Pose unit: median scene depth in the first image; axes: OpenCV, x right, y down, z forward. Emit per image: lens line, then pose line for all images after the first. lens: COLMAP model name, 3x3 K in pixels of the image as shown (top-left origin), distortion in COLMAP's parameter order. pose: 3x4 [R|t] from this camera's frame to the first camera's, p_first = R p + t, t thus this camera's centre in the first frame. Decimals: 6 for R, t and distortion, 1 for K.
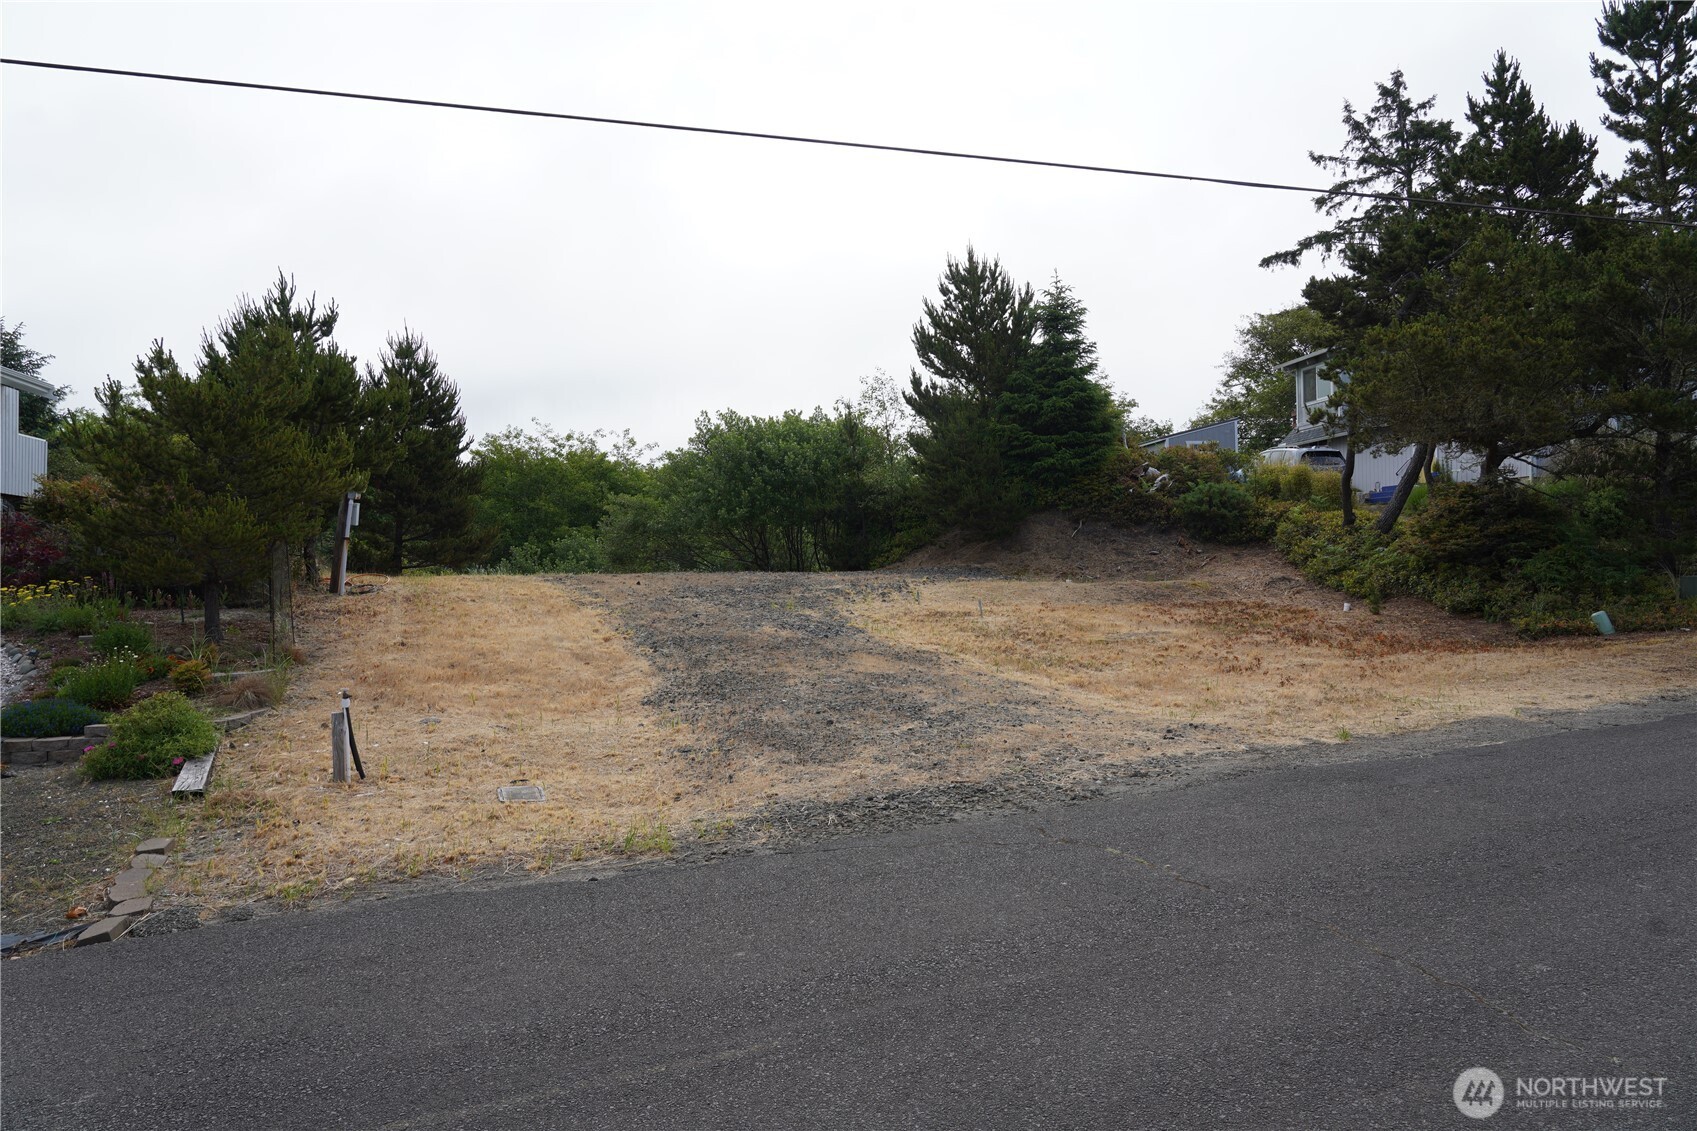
lens RADIAL K [[1141.2, 0, 858.9], [0, 1141.2, 562.0], [0, 0, 1]] dist [-0.029881, 0.012261]
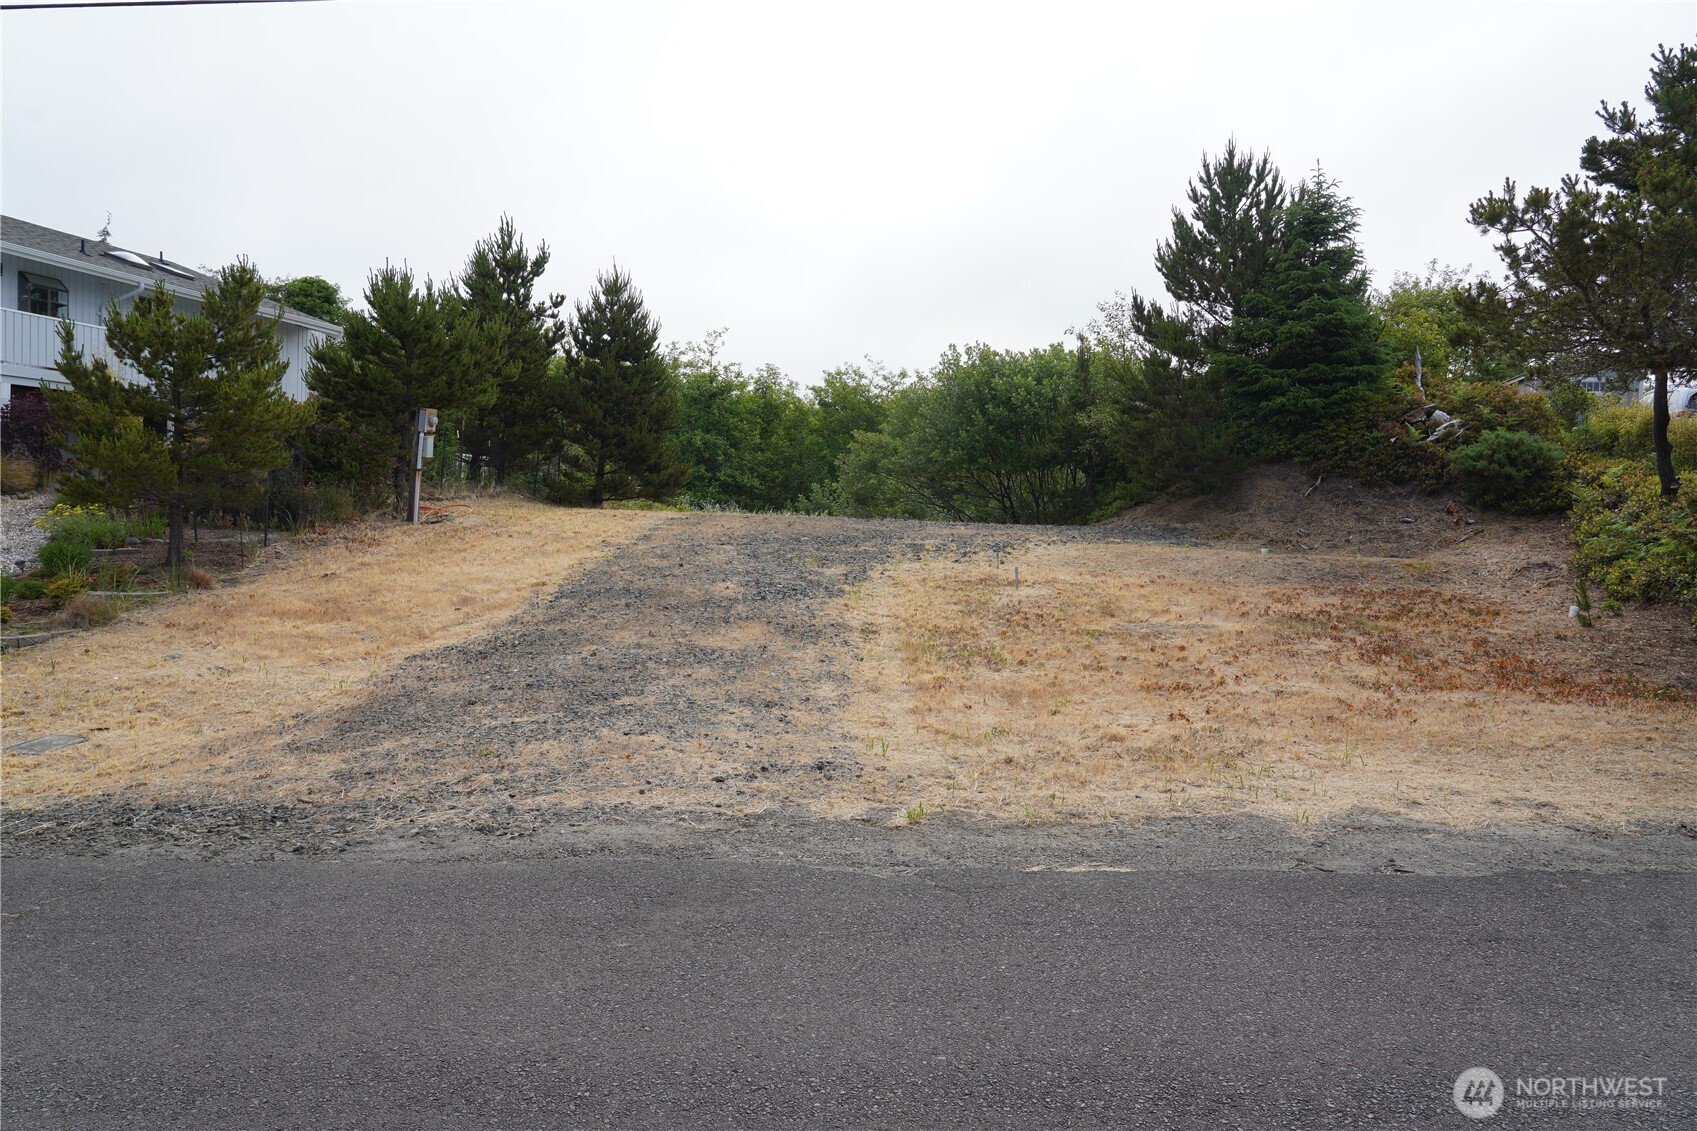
lens RADIAL K [[1141.2, 0, 848.7], [0, 1141.2, 568.0], [0, 0, 1]] dist [-0.029881, 0.012261]
pose [[0.912745, 0.065563, -0.403234, 0.210981], [-0.042272, 0.996897, 0.066403, -0.010370], [0.406336, -0.043563, 0.912685, 0.128057]]
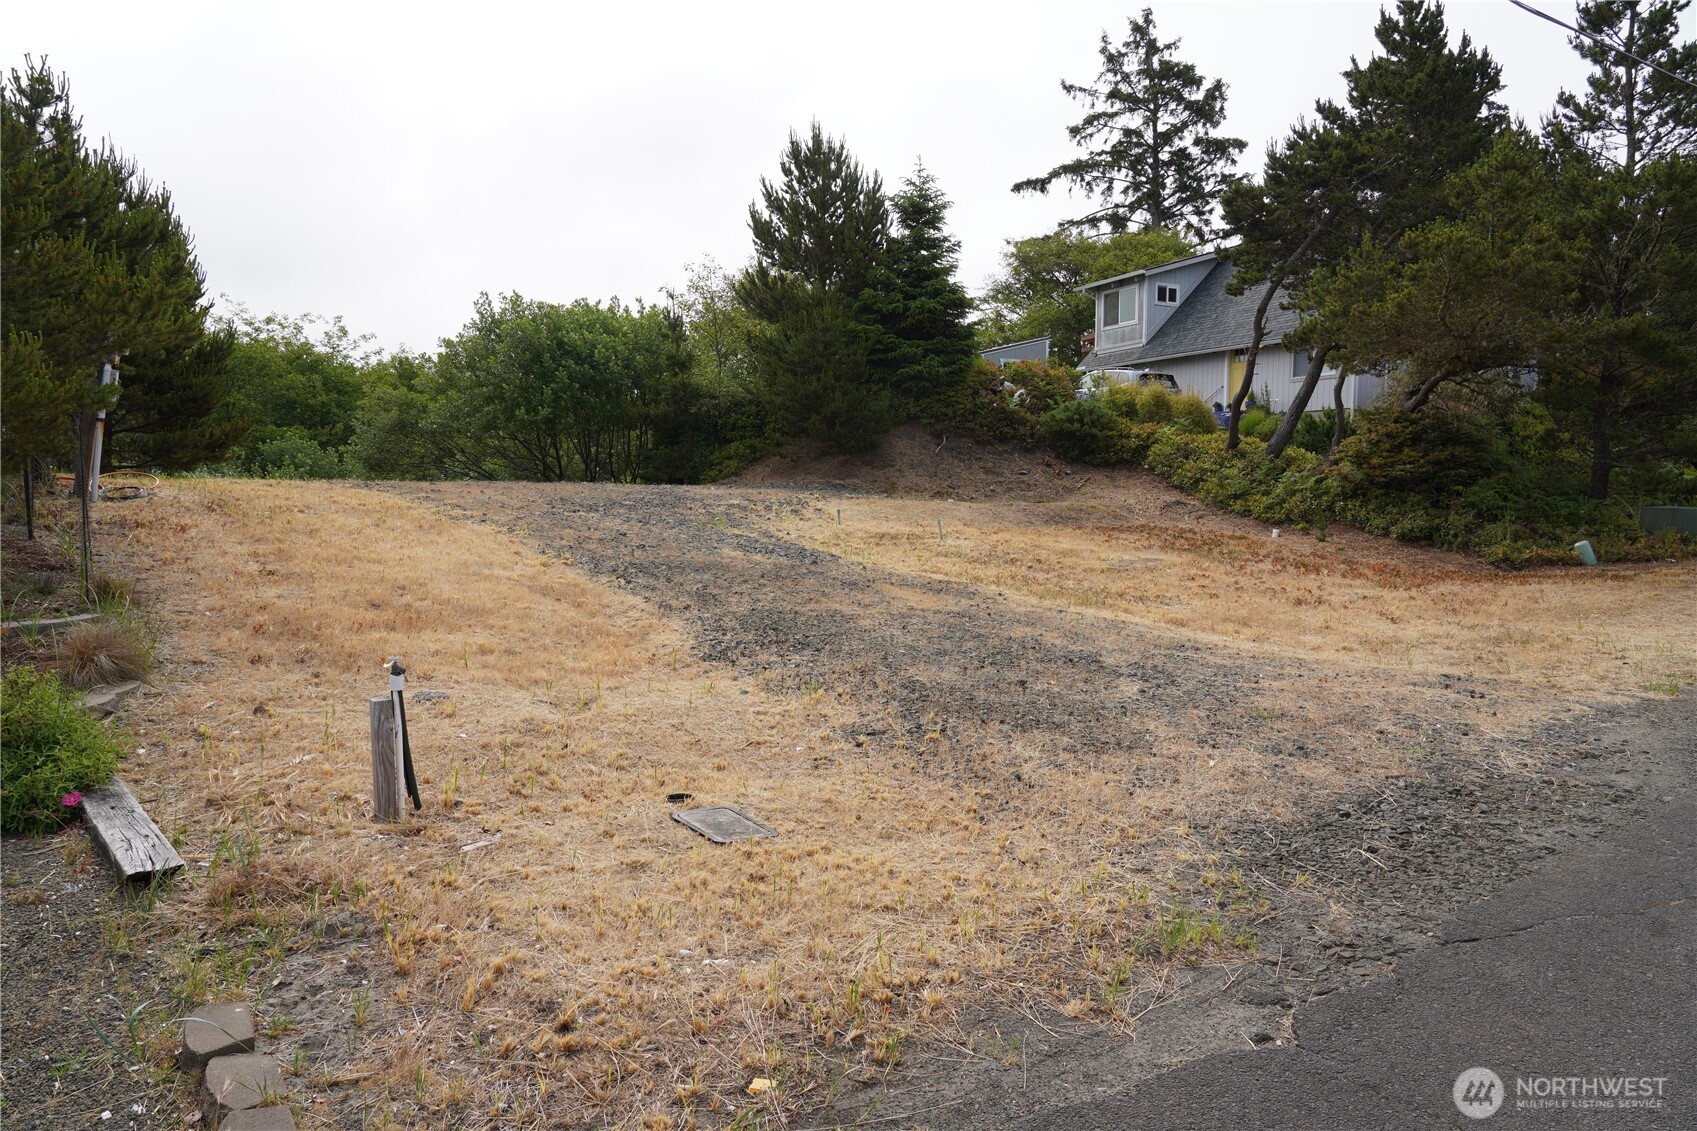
lens RADIAL K [[1141.2, 0, 857.4], [0, 1141.2, 565.1], [0, 0, 1]] dist [-0.029881, 0.012261]
pose [[0.961273, 0.003554, 0.275576, -0.122140], [-0.023251, 0.997398, 0.068245, 0.006554], [-0.274616, -0.072009, 0.958854, 0.123856]]
